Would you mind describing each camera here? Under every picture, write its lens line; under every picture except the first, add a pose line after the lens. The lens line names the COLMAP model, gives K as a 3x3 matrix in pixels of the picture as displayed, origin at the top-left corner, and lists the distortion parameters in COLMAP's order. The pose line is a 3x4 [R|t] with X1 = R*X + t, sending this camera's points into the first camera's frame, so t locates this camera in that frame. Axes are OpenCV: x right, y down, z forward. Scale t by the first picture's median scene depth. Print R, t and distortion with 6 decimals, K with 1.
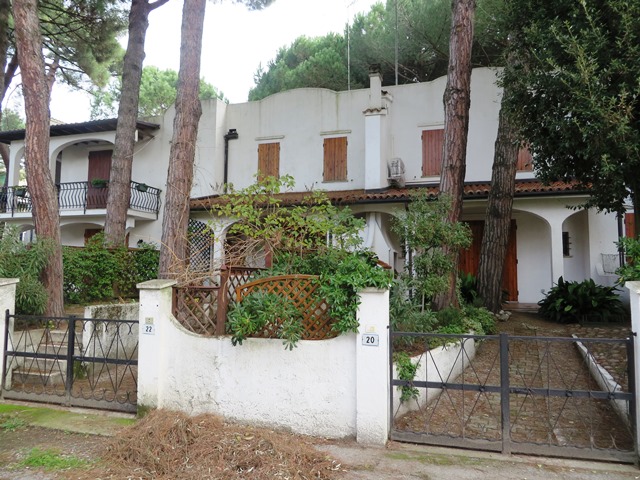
lens RADIAL K [[478.0, 0, 320.9], [0, 478.0, 238.1], [0, 0, 1]] dist [-0.020580, 0.003951]
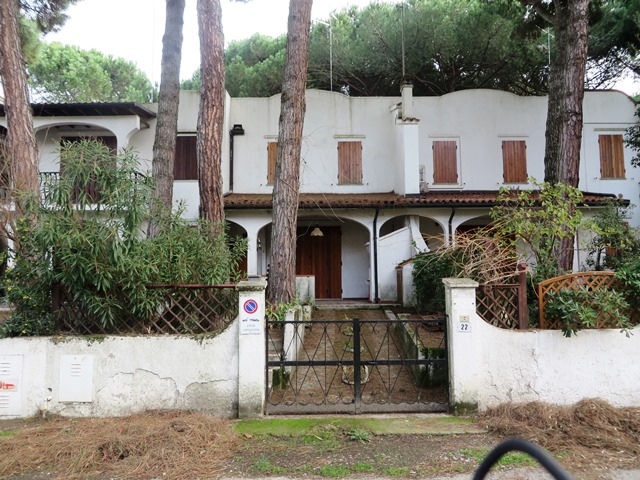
lens RADIAL K [[478.0, 0, 321.5], [0, 478.0, 241.7], [0, 0, 1]] dist [-0.020580, 0.003951]
pose [[0.954009, 0.008648, 0.299654, -0.397232], [-0.009473, 0.999954, 0.001299, 0.004099], [-0.299629, -0.004077, 0.954047, 0.049978]]
